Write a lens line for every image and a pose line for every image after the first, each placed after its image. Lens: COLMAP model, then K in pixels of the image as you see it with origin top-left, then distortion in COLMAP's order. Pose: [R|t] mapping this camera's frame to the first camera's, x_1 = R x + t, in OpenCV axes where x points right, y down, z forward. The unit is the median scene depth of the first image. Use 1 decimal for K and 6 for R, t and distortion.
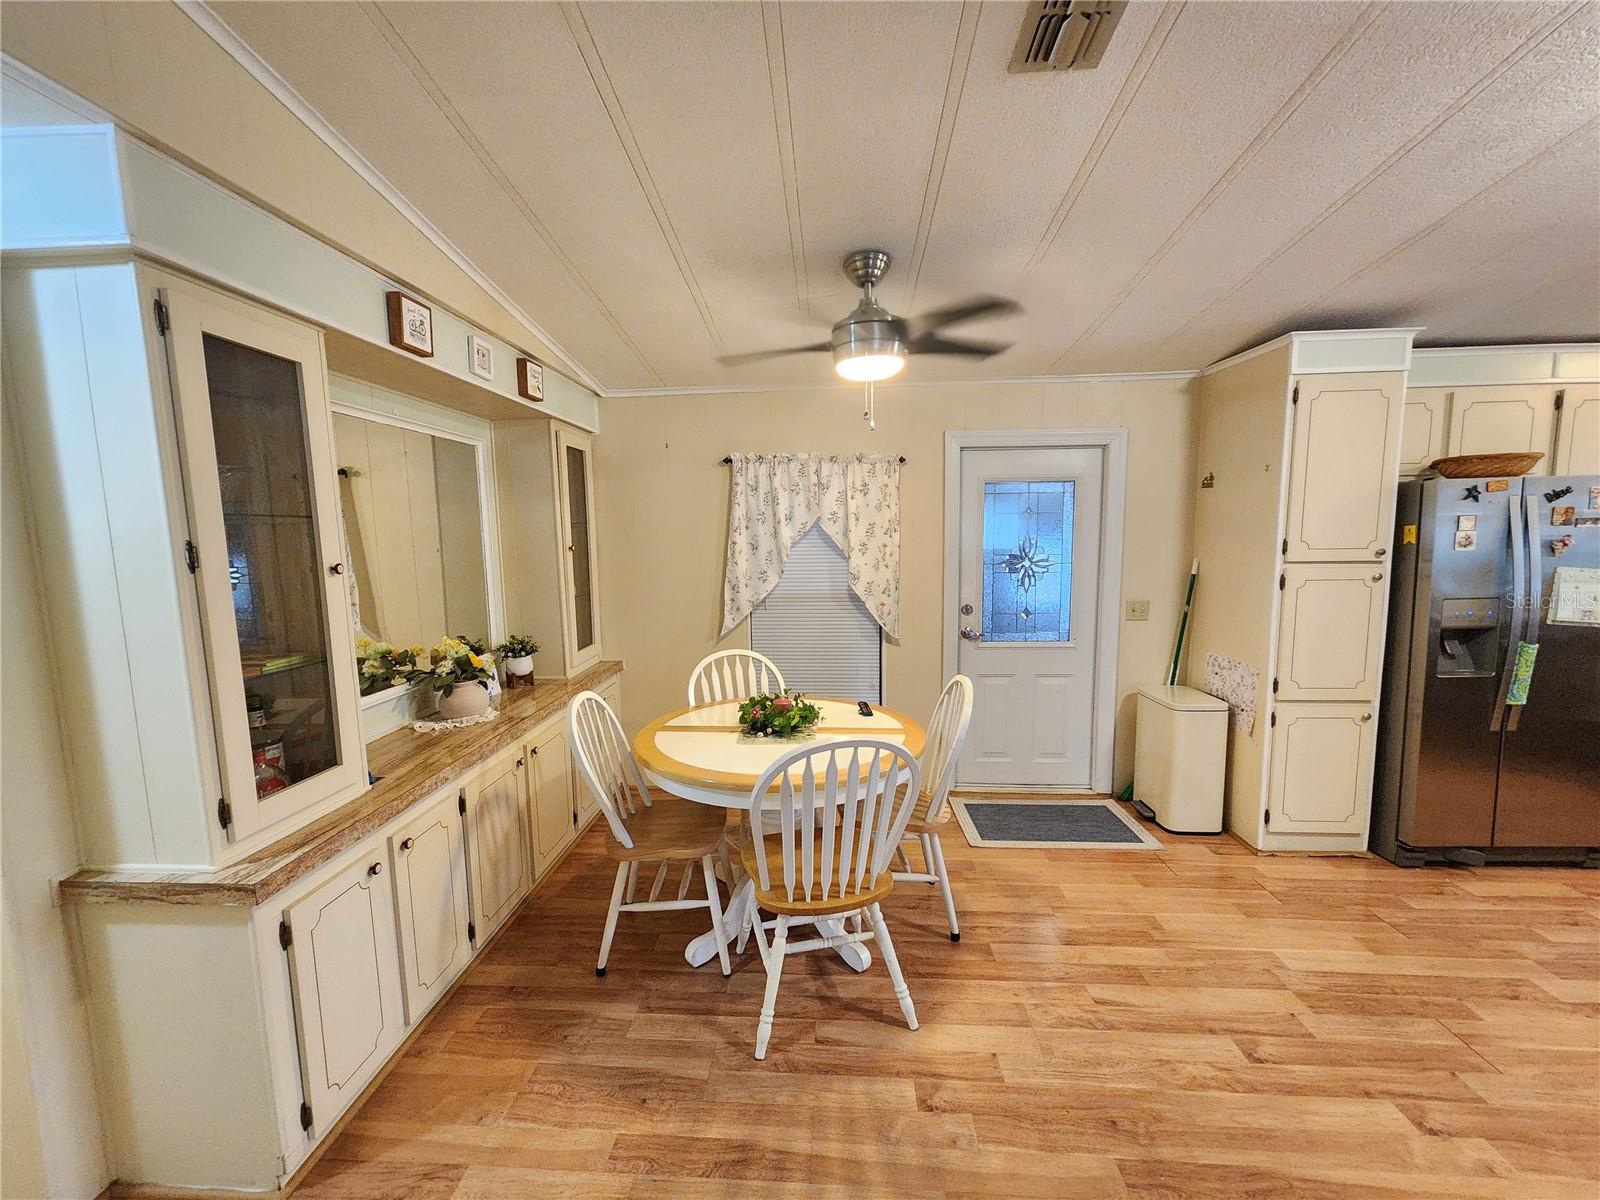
lens RADIAL K [[656.5, 0, 796.5], [0, 656.5, 601.6], [0, 0, 1]] dist [0.007262, -0.001451]
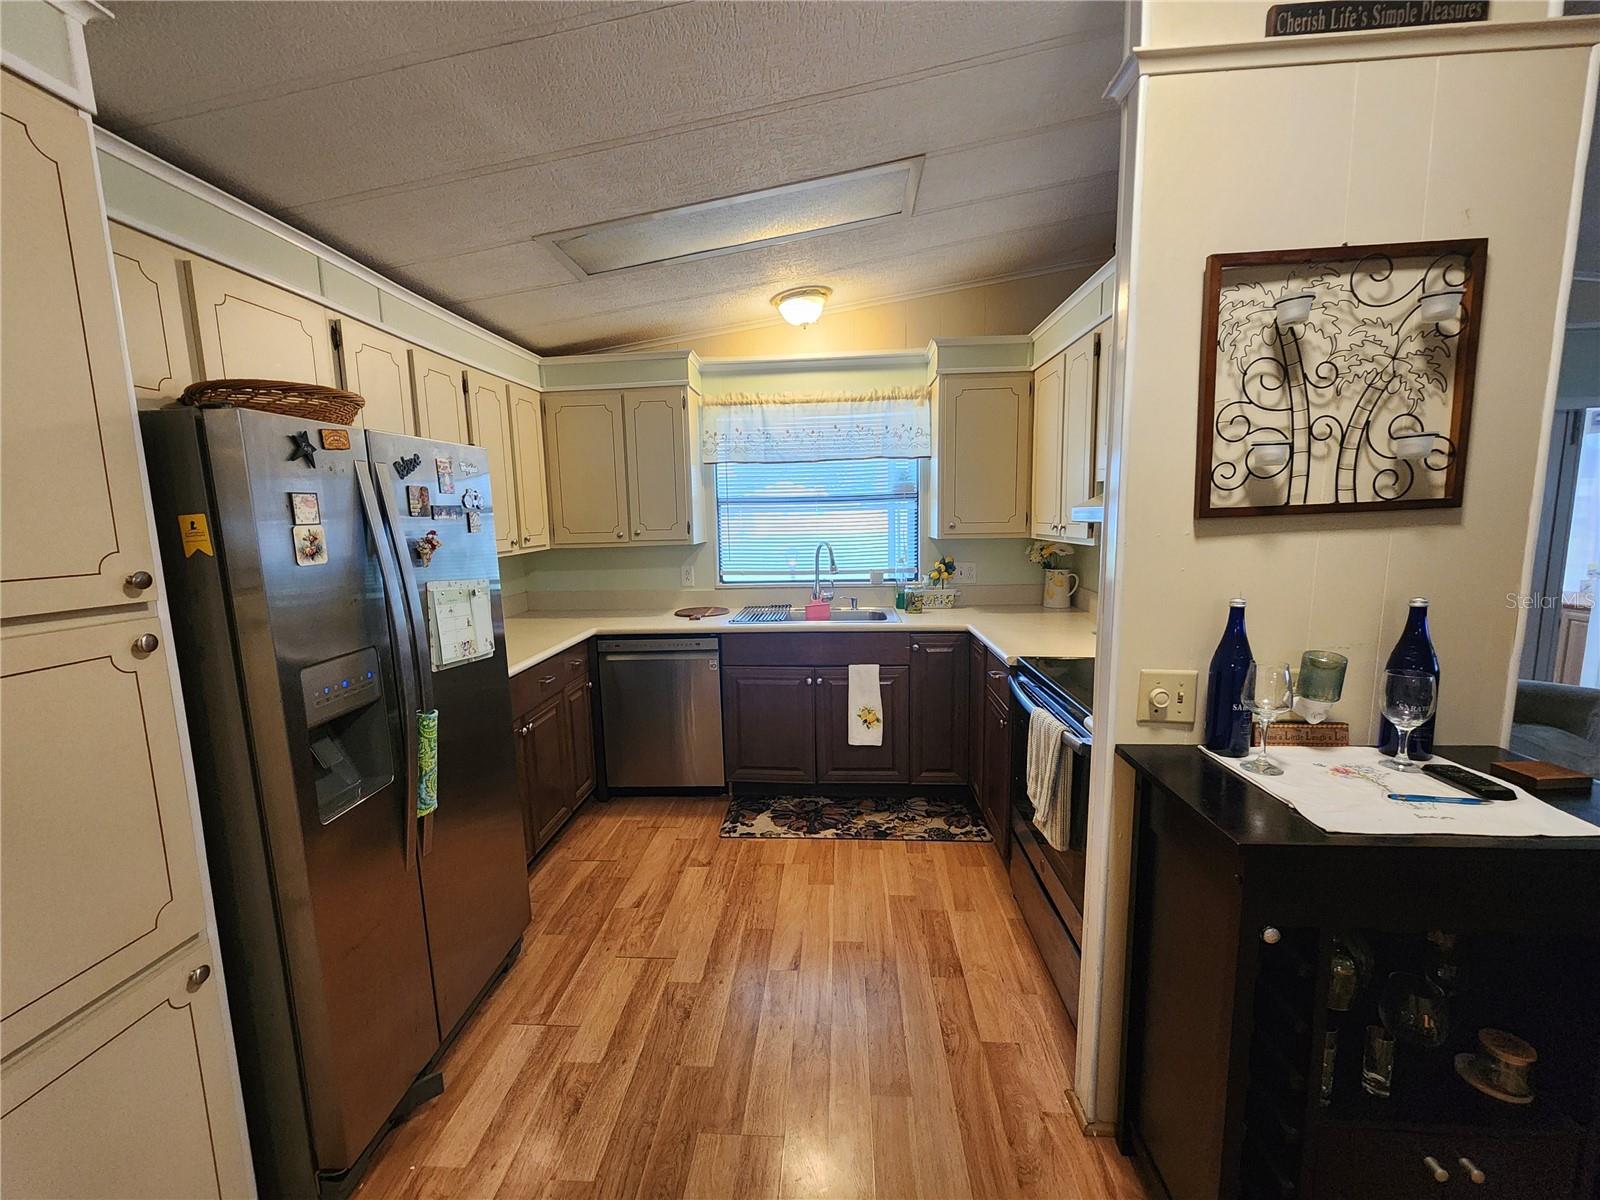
lens RADIAL K [[656.5, 0, 788.5], [0, 656.5, 605.9], [0, 0, 1]] dist [0.007262, -0.001451]
pose [[0.007088, -0.119718, 0.992783, 0.523671], [0.134090, 0.983955, 0.117696, -0.057677], [-0.990944, 0.132288, 0.023027, 0.642194]]
